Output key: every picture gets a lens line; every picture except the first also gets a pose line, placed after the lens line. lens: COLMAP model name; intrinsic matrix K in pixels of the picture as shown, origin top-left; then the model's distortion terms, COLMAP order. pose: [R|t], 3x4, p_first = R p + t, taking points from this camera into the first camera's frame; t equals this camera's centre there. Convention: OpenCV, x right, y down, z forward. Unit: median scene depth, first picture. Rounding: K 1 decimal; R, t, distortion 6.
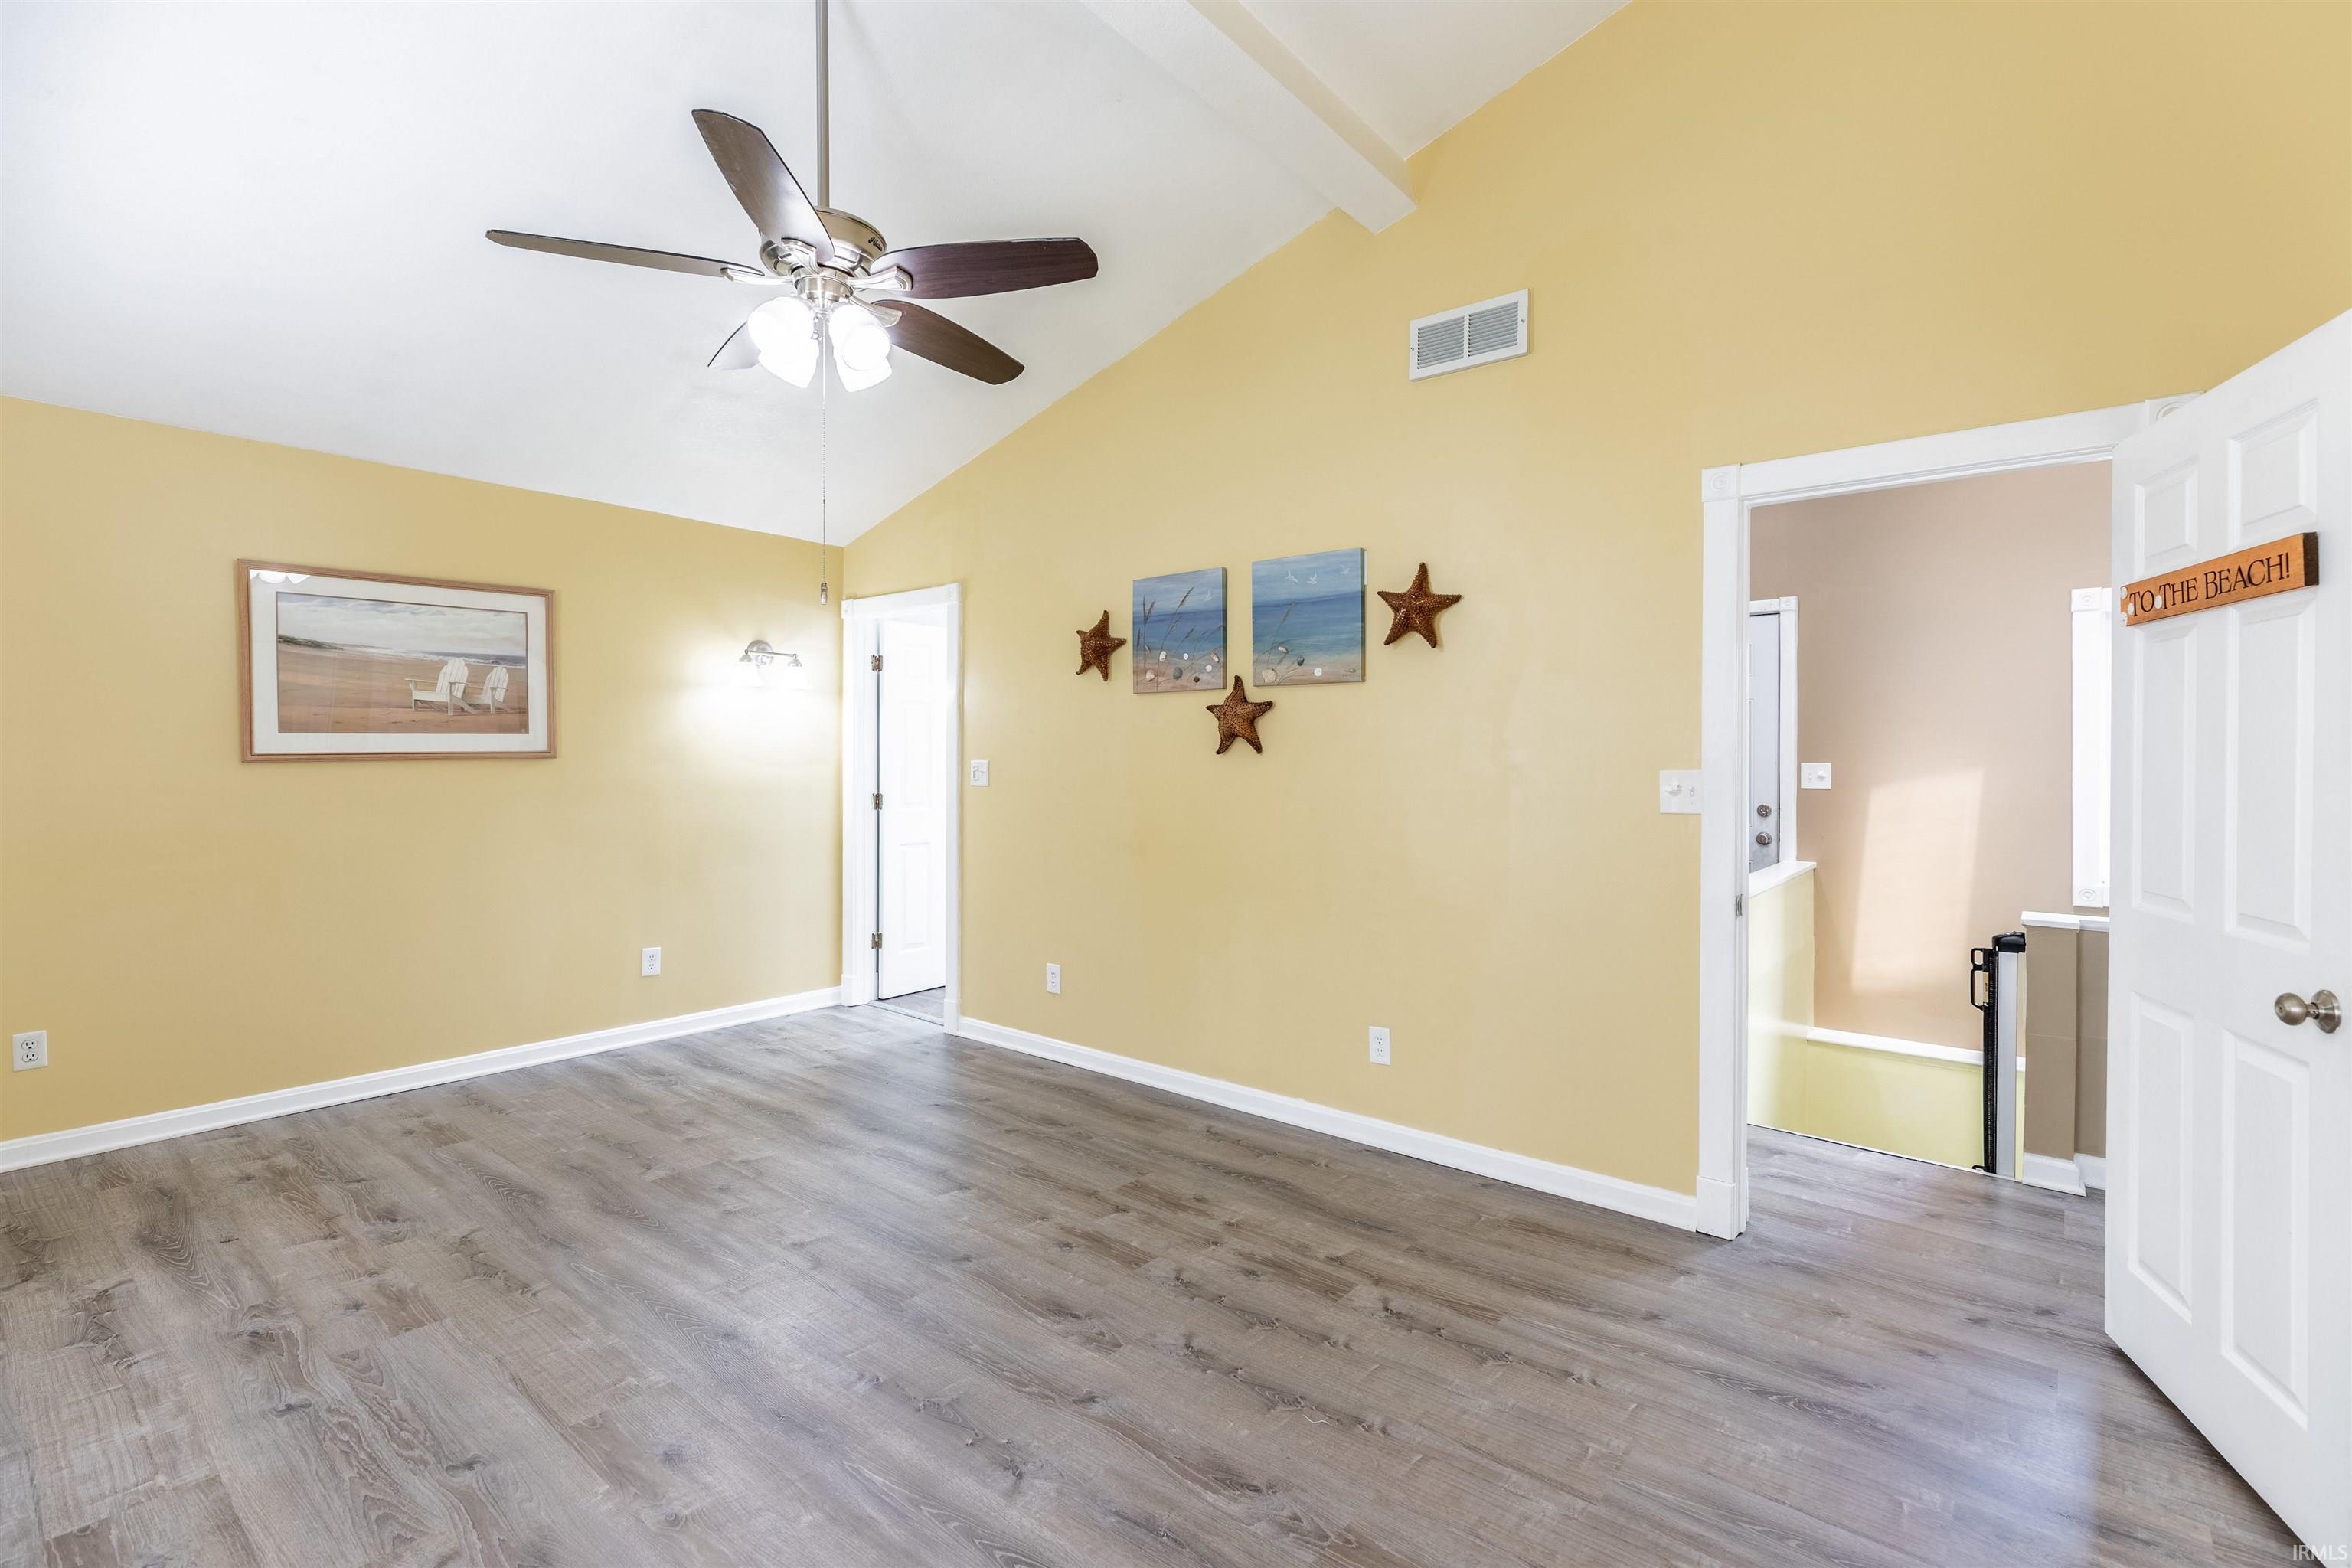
lens RADIAL K [[1076.8, 0, 1171.5], [0, 1076.8, 771.7], [0, 0, 1]] dist [0.005019, 0.000279]
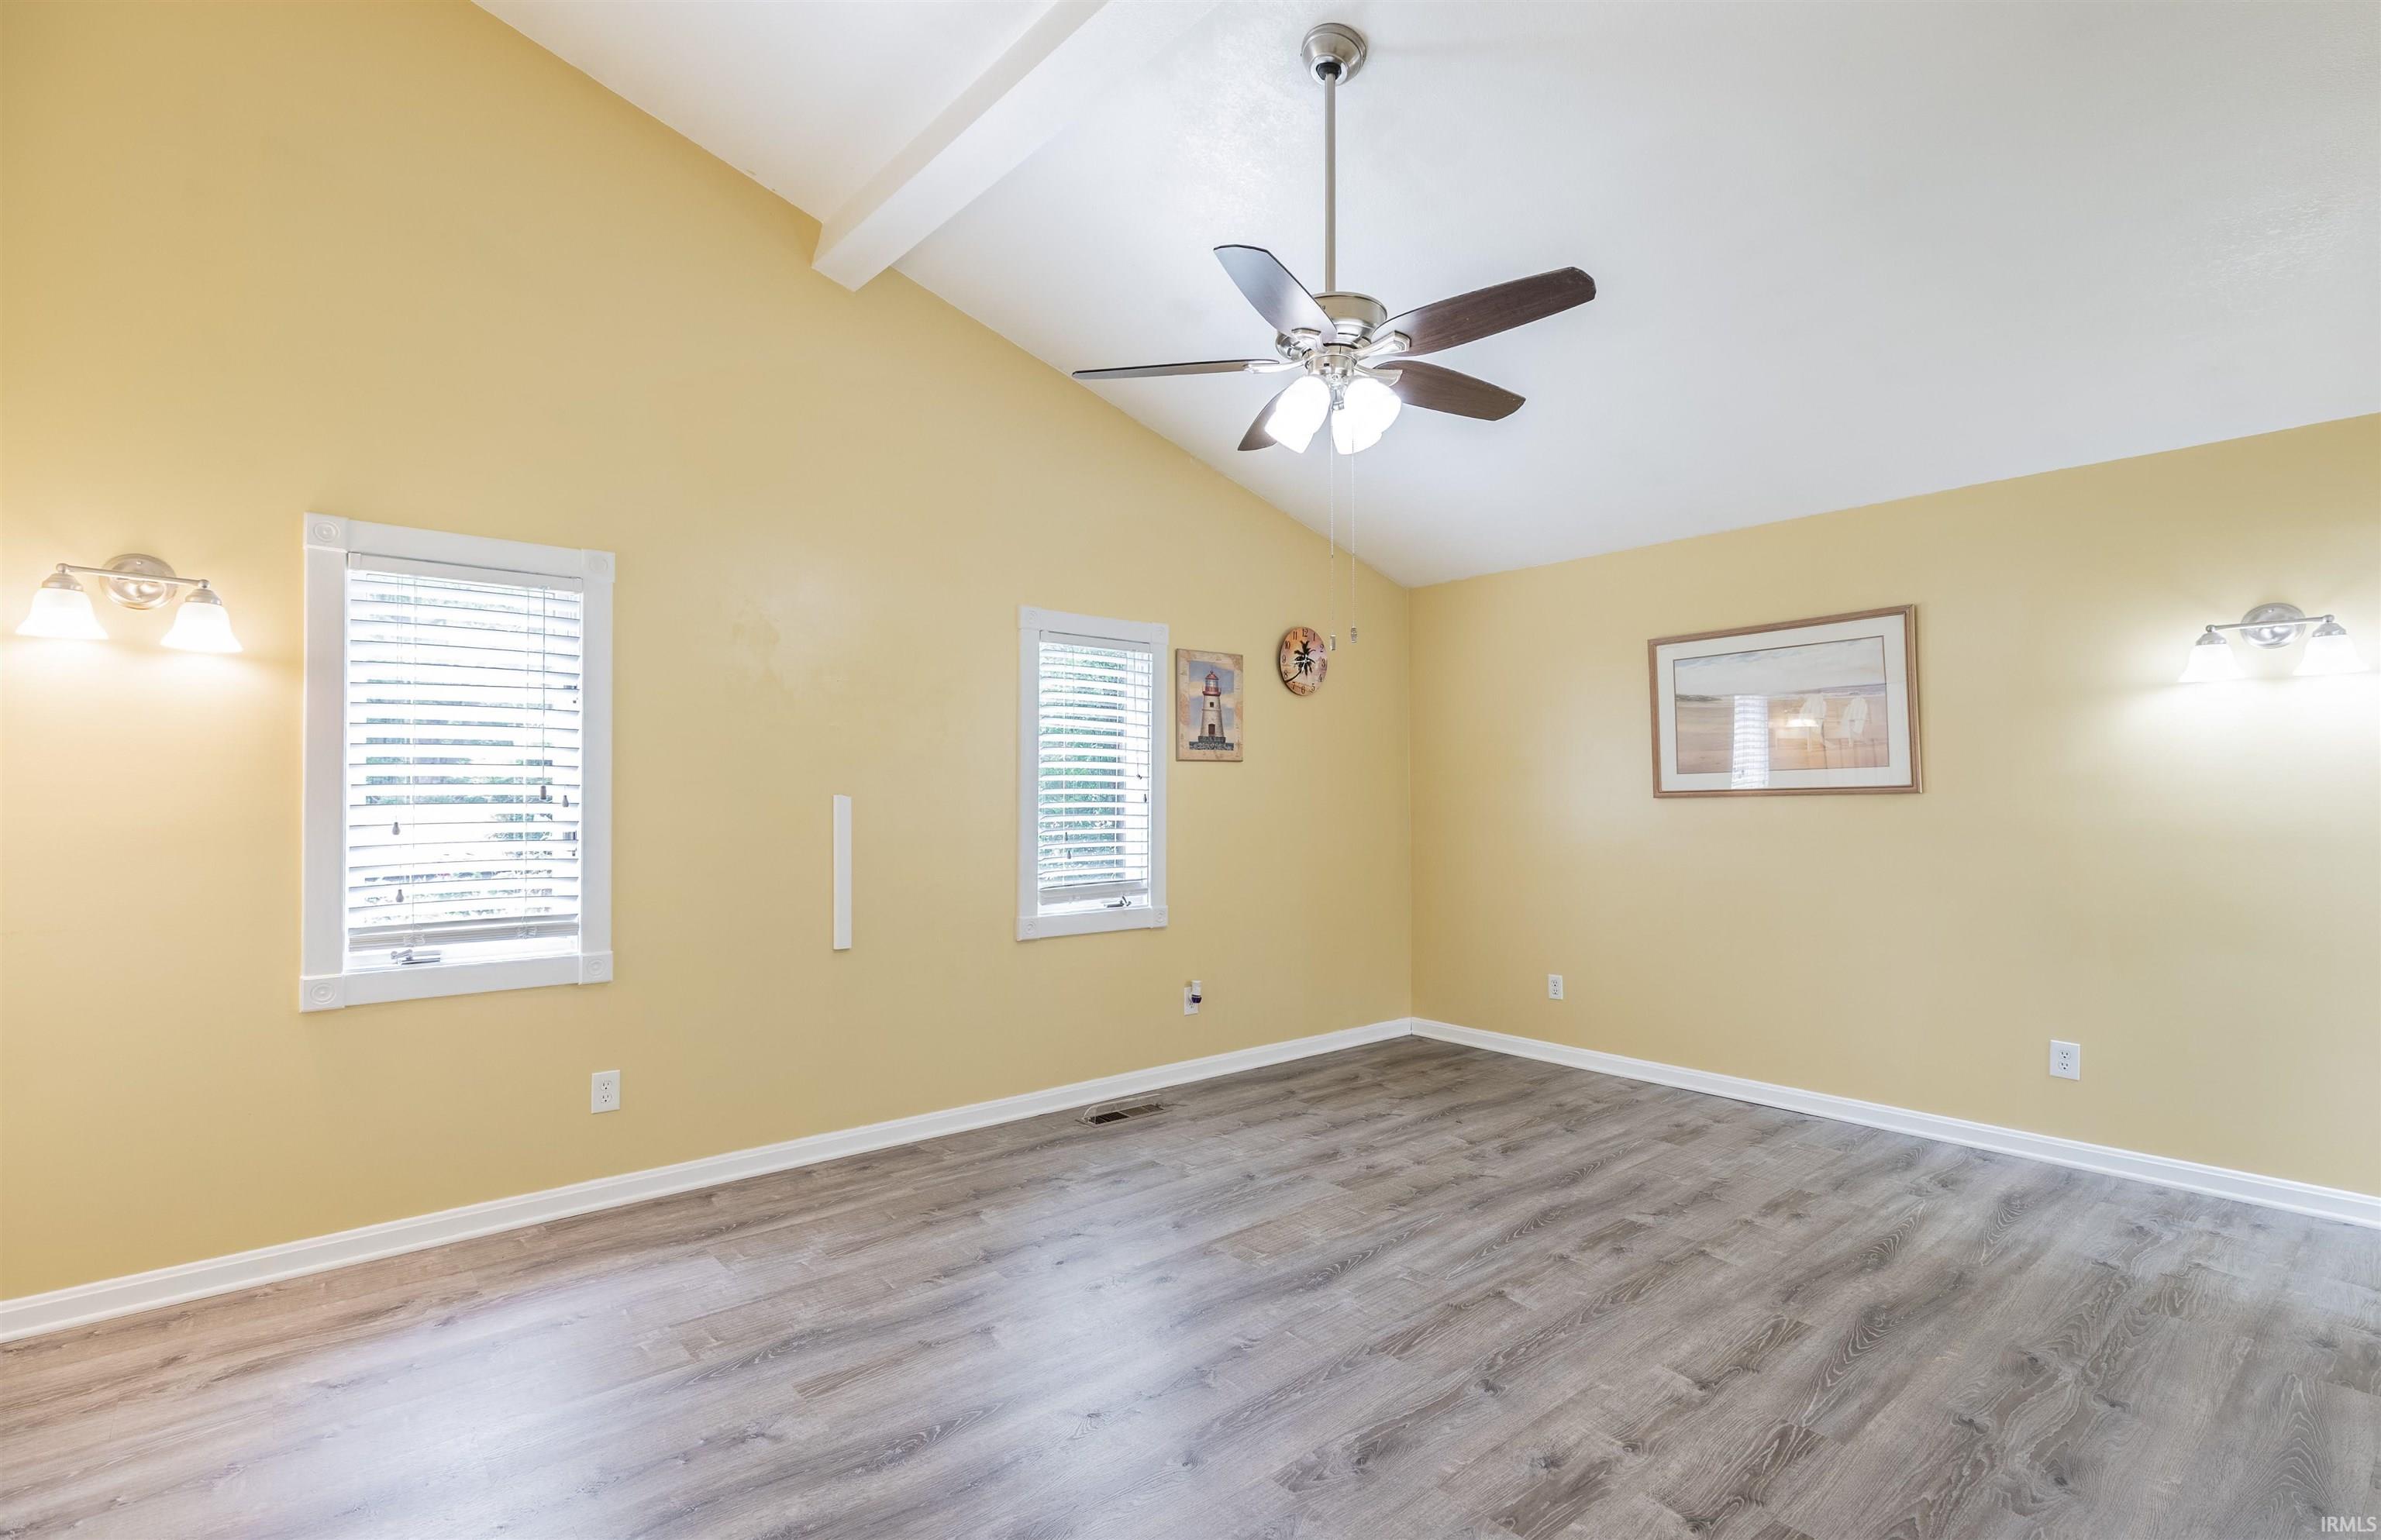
lens RADIAL K [[1129.6, 0, 1181.1], [0, 1129.6, 773.6], [0, 0, 1]] dist [0.004193, 0.000169]
pose [[-0.193394, -0.023116, -0.980849, 0.615561], [-0.007181, 0.999729, -0.022145, -0.004546], [0.981095, 0.002761, -0.193507, 0.785315]]
